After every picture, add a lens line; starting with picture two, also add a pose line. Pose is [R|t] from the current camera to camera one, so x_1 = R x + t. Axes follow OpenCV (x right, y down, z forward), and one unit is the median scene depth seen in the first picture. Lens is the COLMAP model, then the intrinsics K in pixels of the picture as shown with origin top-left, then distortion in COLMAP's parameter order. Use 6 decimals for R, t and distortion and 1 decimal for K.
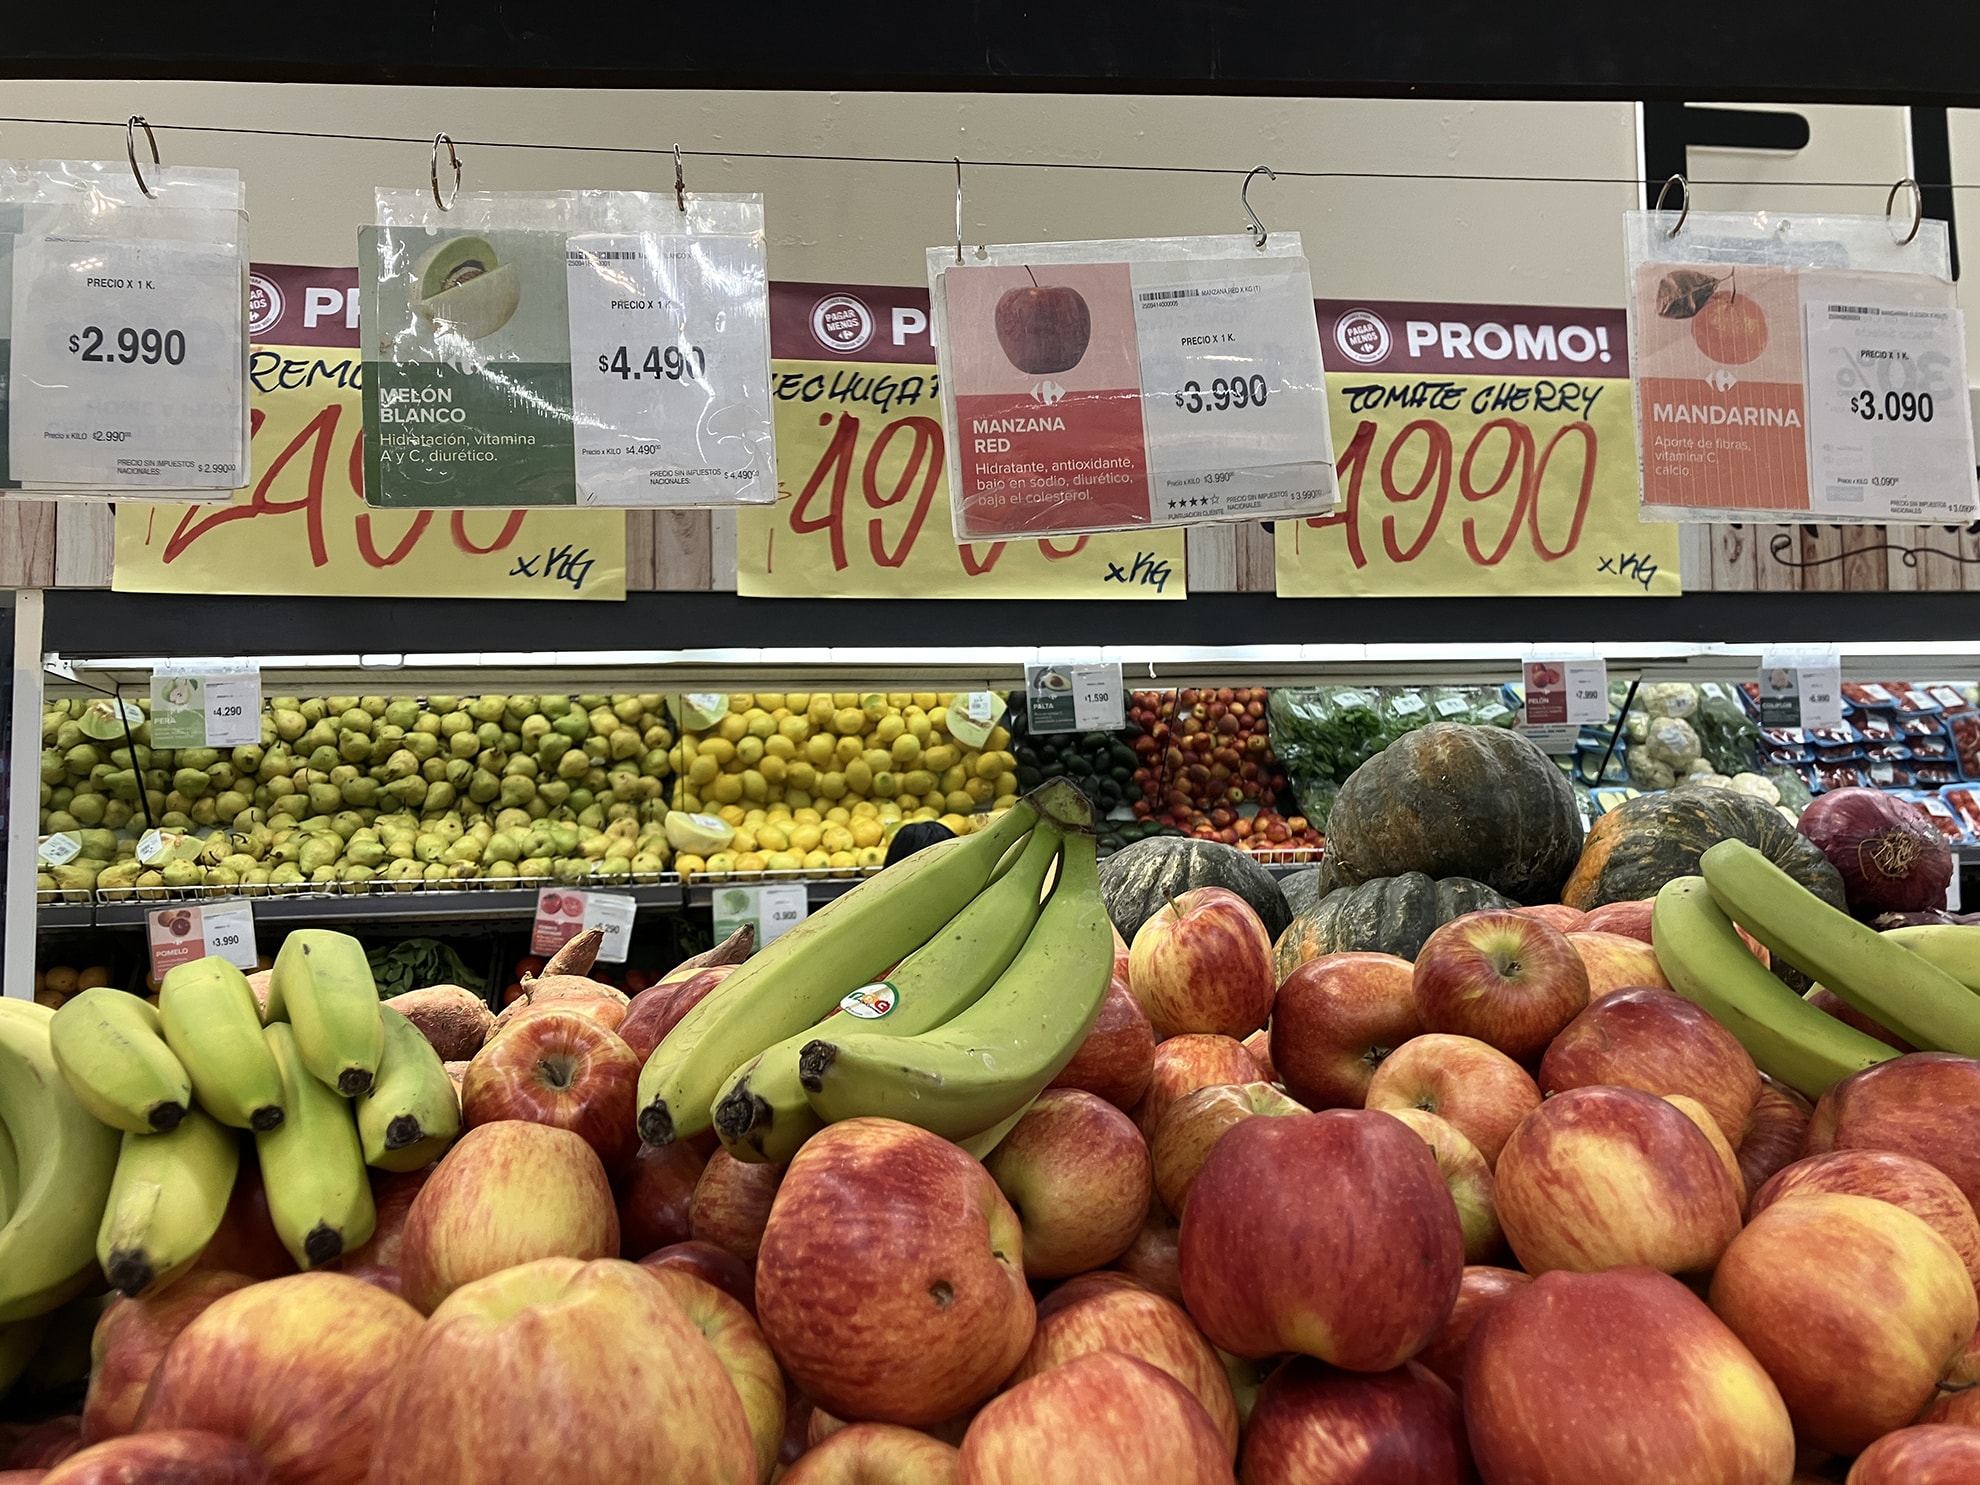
lens RADIAL K [[791.8, 0, 988.1], [0, 791.8, 704.1], [0, 0, 1]] dist [0.052755, -0.014130]
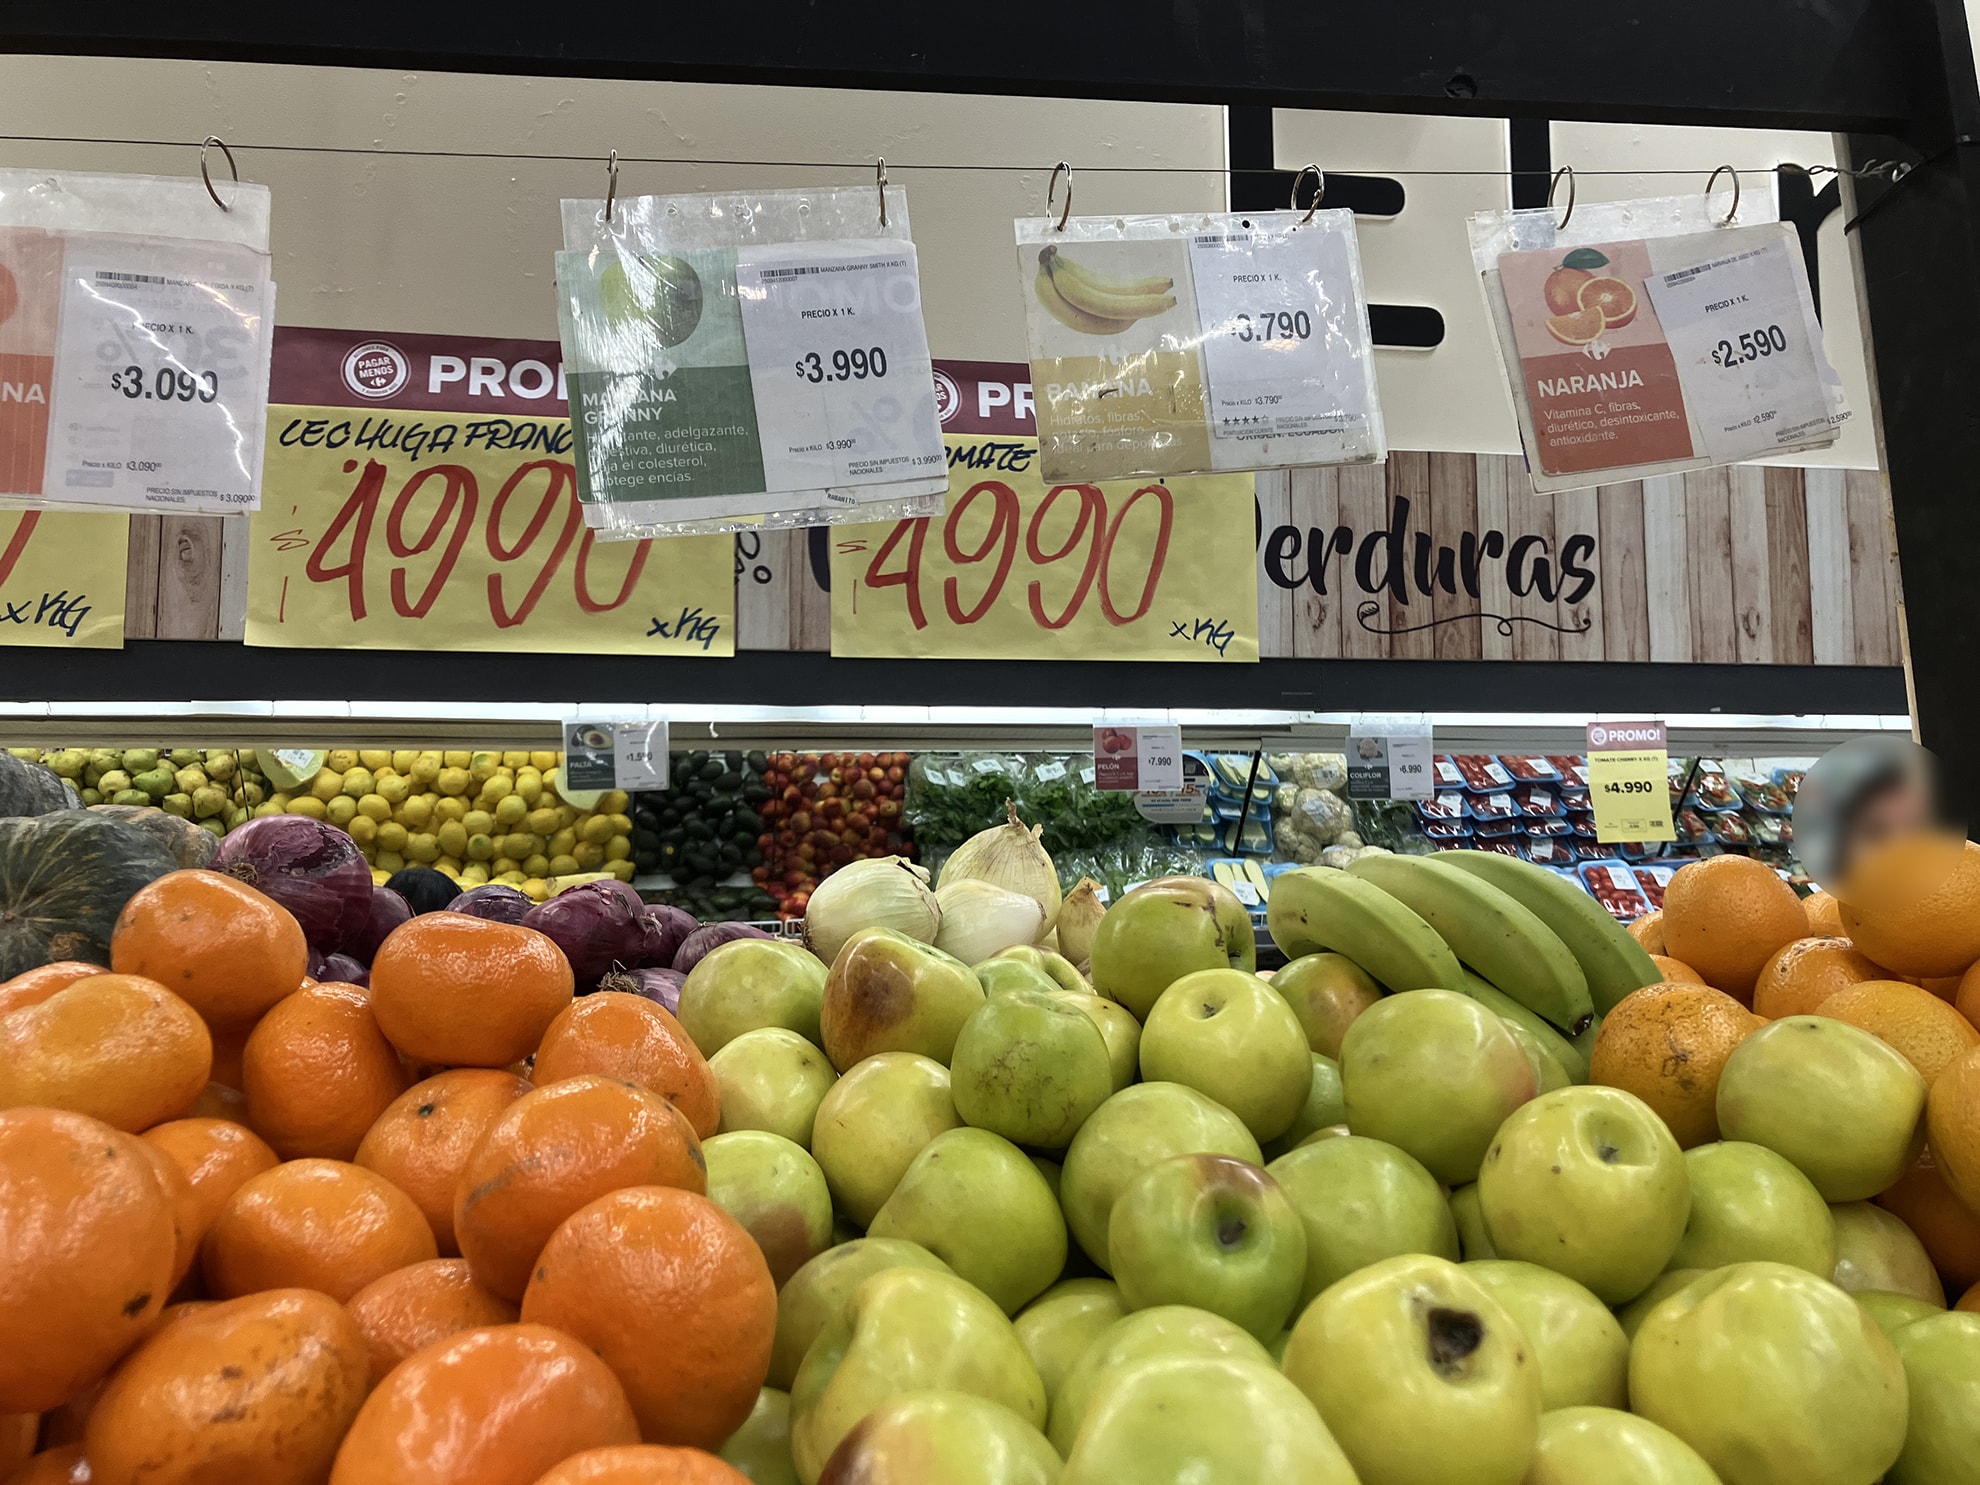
lens RADIAL K [[785.9, 0, 990.5], [0, 785.9, 754.0], [0, 0, 1]] dist [0.061560, -0.020288]
pose [[0.999574, 0.012206, -0.026497, 0.539704], [-0.013141, 0.999287, -0.035391, 0.015709], [0.026046, 0.035724, 0.999022, 0.040866]]
